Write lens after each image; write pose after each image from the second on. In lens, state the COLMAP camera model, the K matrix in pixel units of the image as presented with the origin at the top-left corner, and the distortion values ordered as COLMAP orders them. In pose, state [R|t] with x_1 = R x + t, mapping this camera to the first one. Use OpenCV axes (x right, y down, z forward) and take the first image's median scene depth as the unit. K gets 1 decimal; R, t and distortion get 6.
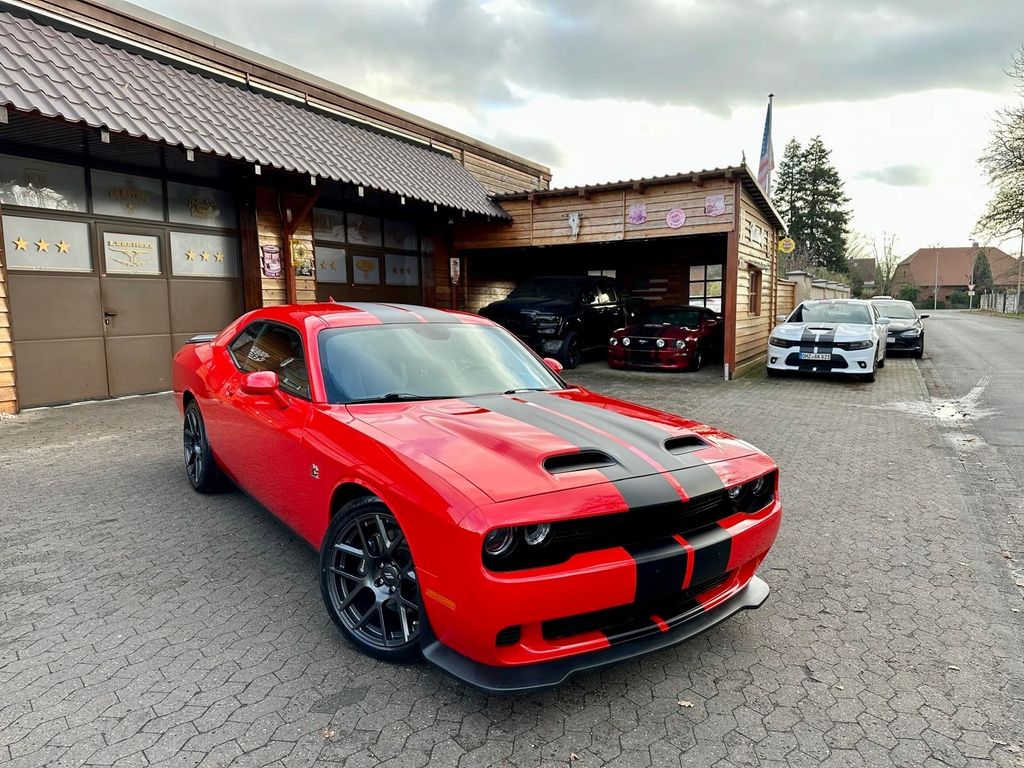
lens RADIAL K [[715.9, 0, 512.3], [0, 715.9, 386.7], [0, 0, 1]] dist [0.042634, -0.051184]
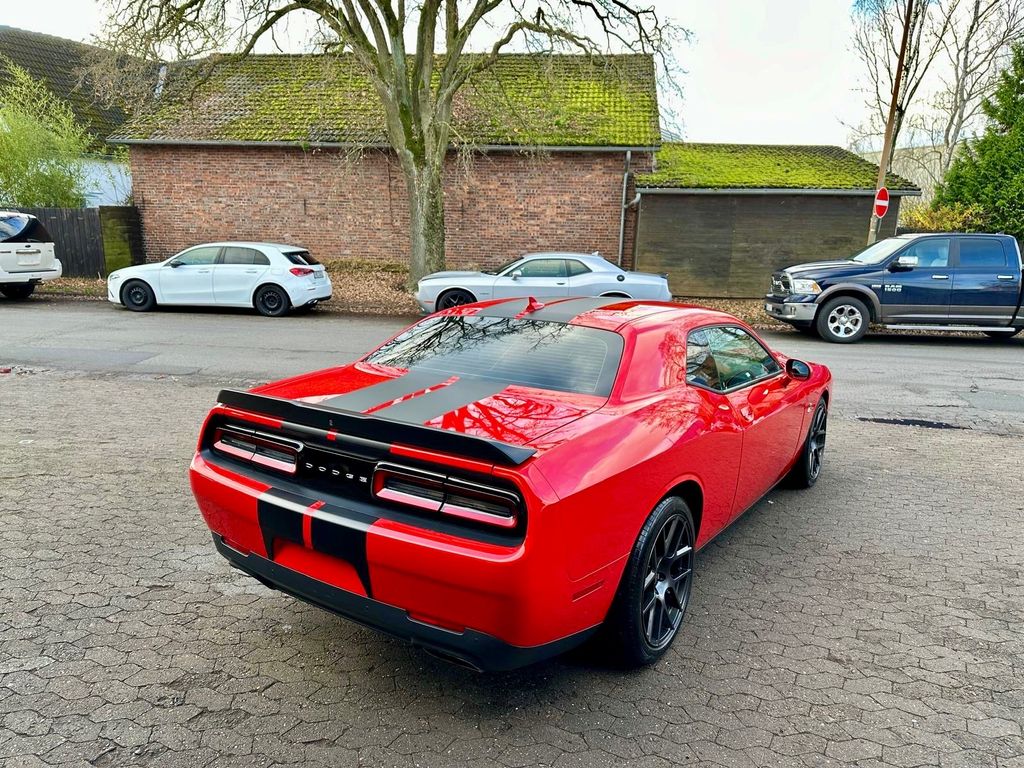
lens RADIAL K [[715.9, 0, 514.4], [0, 715.9, 388.0], [0, 0, 1]] dist [0.042634, -0.051184]
pose [[-0.342579, -0.201208, 0.917690, -0.511519], [0.082943, 0.966505, 0.242874, -0.119163], [-0.935821, 0.159320, -0.314416, 0.731286]]
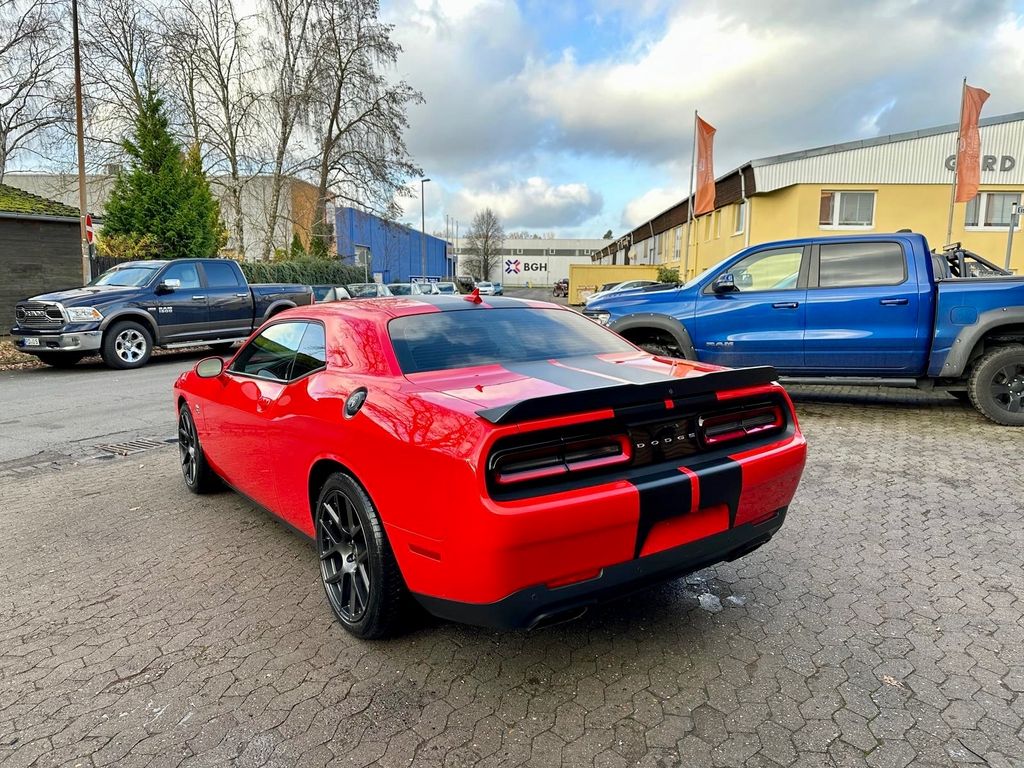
lens RADIAL K [[715.9, 0, 506.6], [0, 715.9, 377.8], [0, 0, 1]] dist [0.042634, -0.051184]
pose [[-0.999806, 0.002884, 0.019489, -0.181080], [0.007539, 0.969939, 0.243233, -0.120916], [-0.018201, 0.243333, -0.969772, 0.988526]]
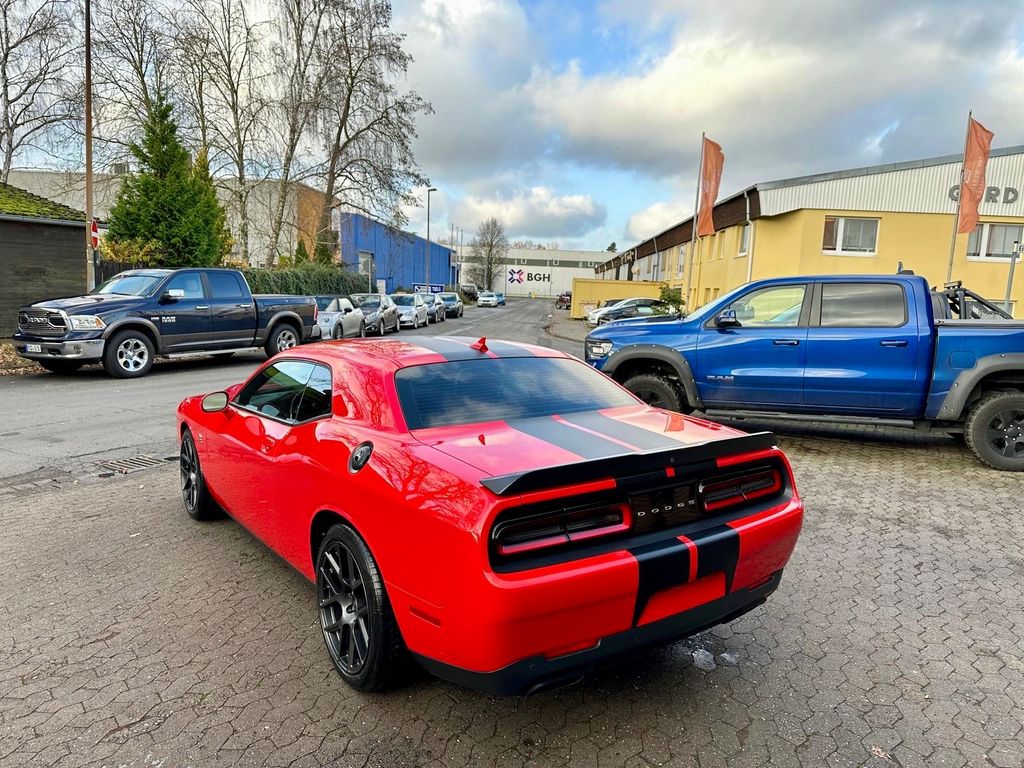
lens RADIAL K [[715.9, 0, 511.2], [0, 715.9, 383.6], [0, 0, 1]] dist [0.042634, -0.051184]
pose [[-0.999492, -0.029301, 0.012544, -0.178440], [-0.025457, 0.970689, 0.238986, -0.143661], [-0.019178, 0.238545, -0.970942, 0.987660]]
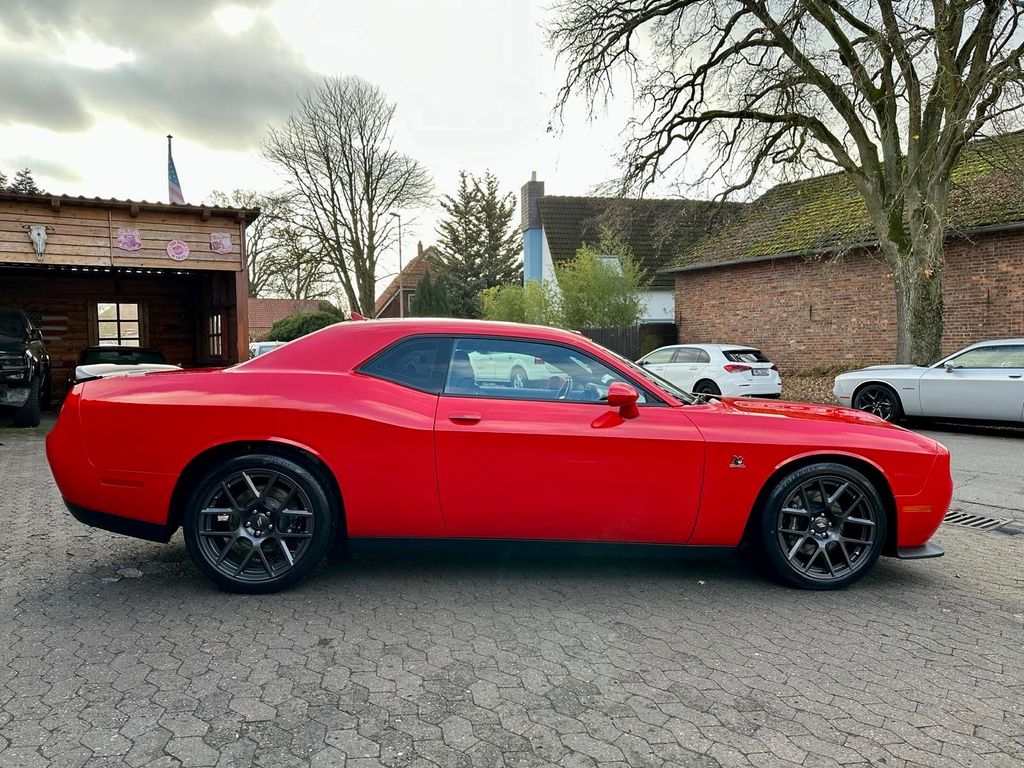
lens RADIAL K [[715.9, 0, 512.2], [0, 715.9, 384.3], [0, 0, 1]] dist [0.042634, -0.051184]
pose [[0.501922, -0.031739, 0.864330, -0.513781], [0.097432, 0.995040, -0.020041, -0.004876], [-0.859407, 0.094272, 0.502525, 0.263859]]
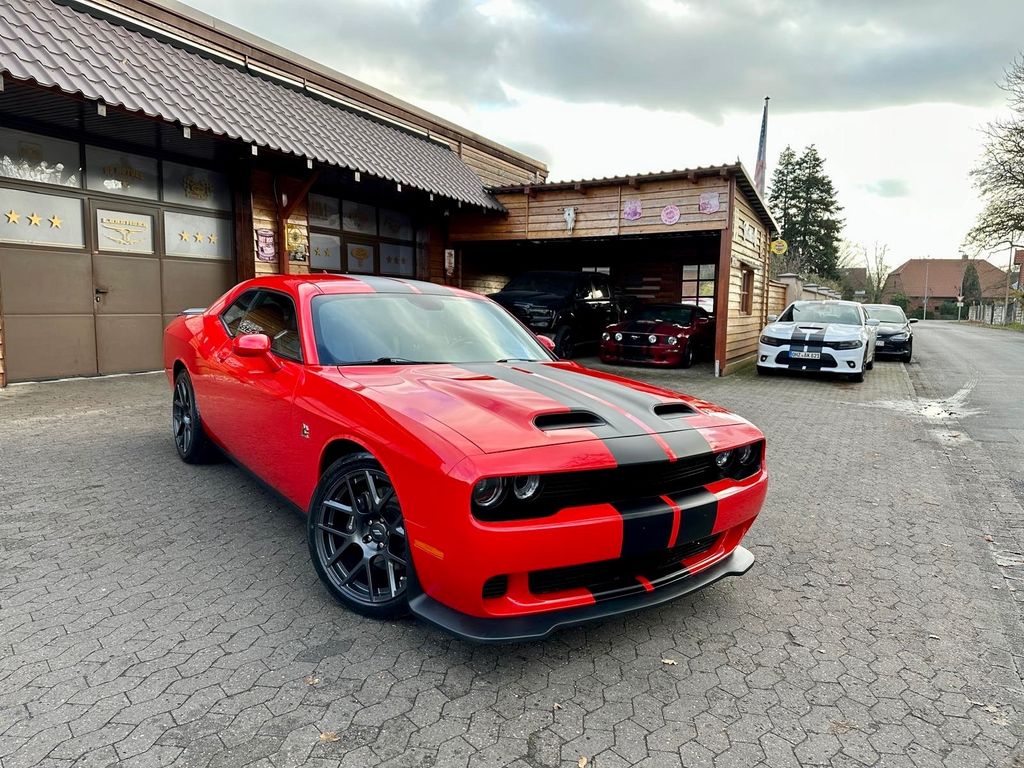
lens RADIAL K [[715.9, 0, 515.3], [0, 715.9, 382.5], [0, 0, 1]] dist [0.042634, -0.051184]
pose [[0.999597, 0.023698, 0.015654, 0.000107], [-0.023585, 0.999695, -0.007316, 0.018535], [-0.015823, 0.006944, 0.999851, -0.001895]]
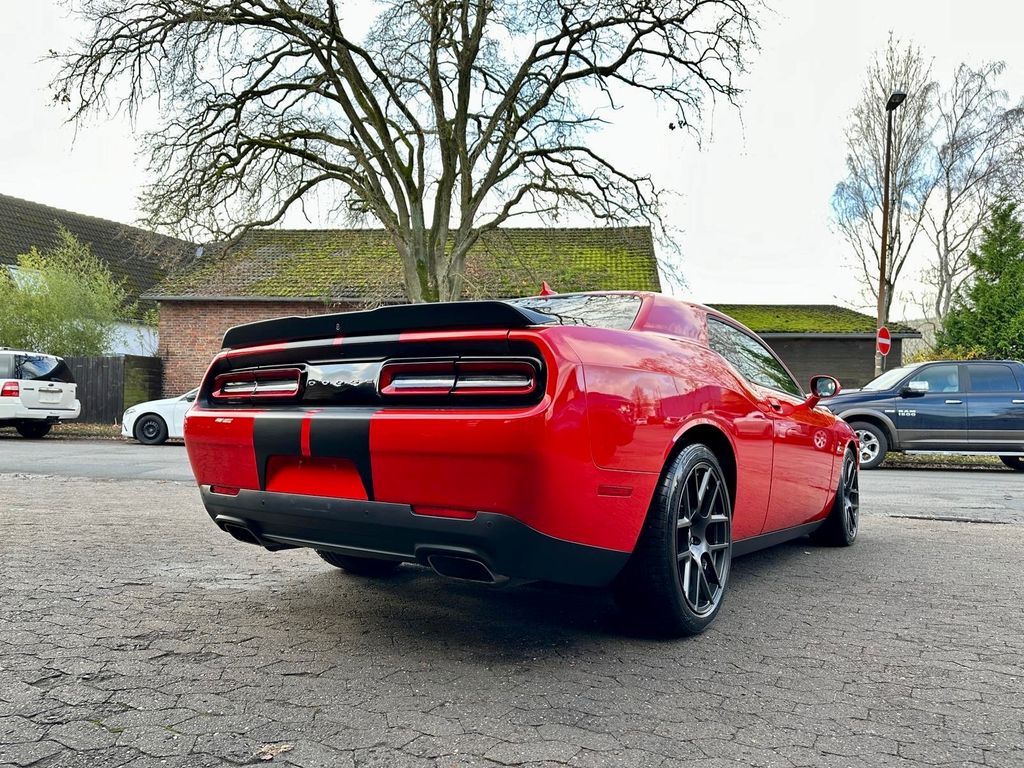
lens RADIAL K [[715.9, 0, 507.0], [0, 715.9, 383.9], [0, 0, 1]] dist [0.042634, -0.051184]
pose [[-0.322738, 0.036946, 0.945767, -0.504540], [0.083836, 0.996426, -0.010317, -0.018009], [-0.942768, 0.075959, -0.324682, 0.741173]]
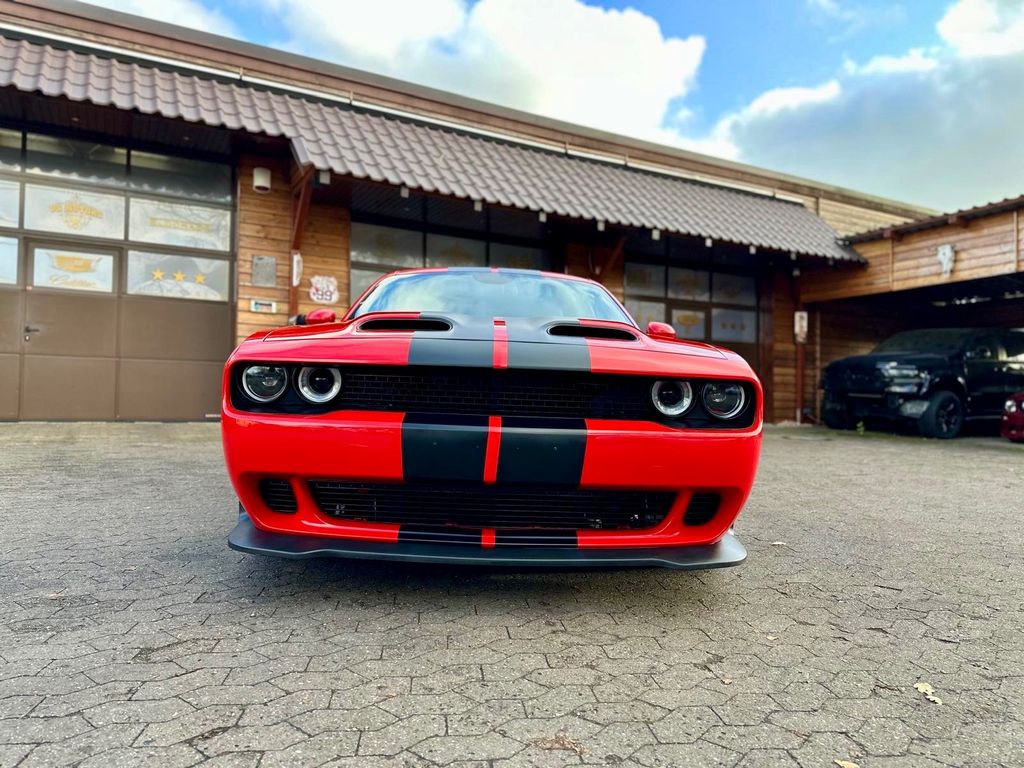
lens RADIAL K [[715.9, 0, 512.3], [0, 715.9, 390.6], [0, 0, 1]] dist [0.042634, -0.051184]
pose [[0.830574, 0.007936, -0.556852, 0.204895], [-0.084197, 0.990194, -0.111473, 0.081466], [0.550507, 0.139472, 0.823098, 0.114387]]
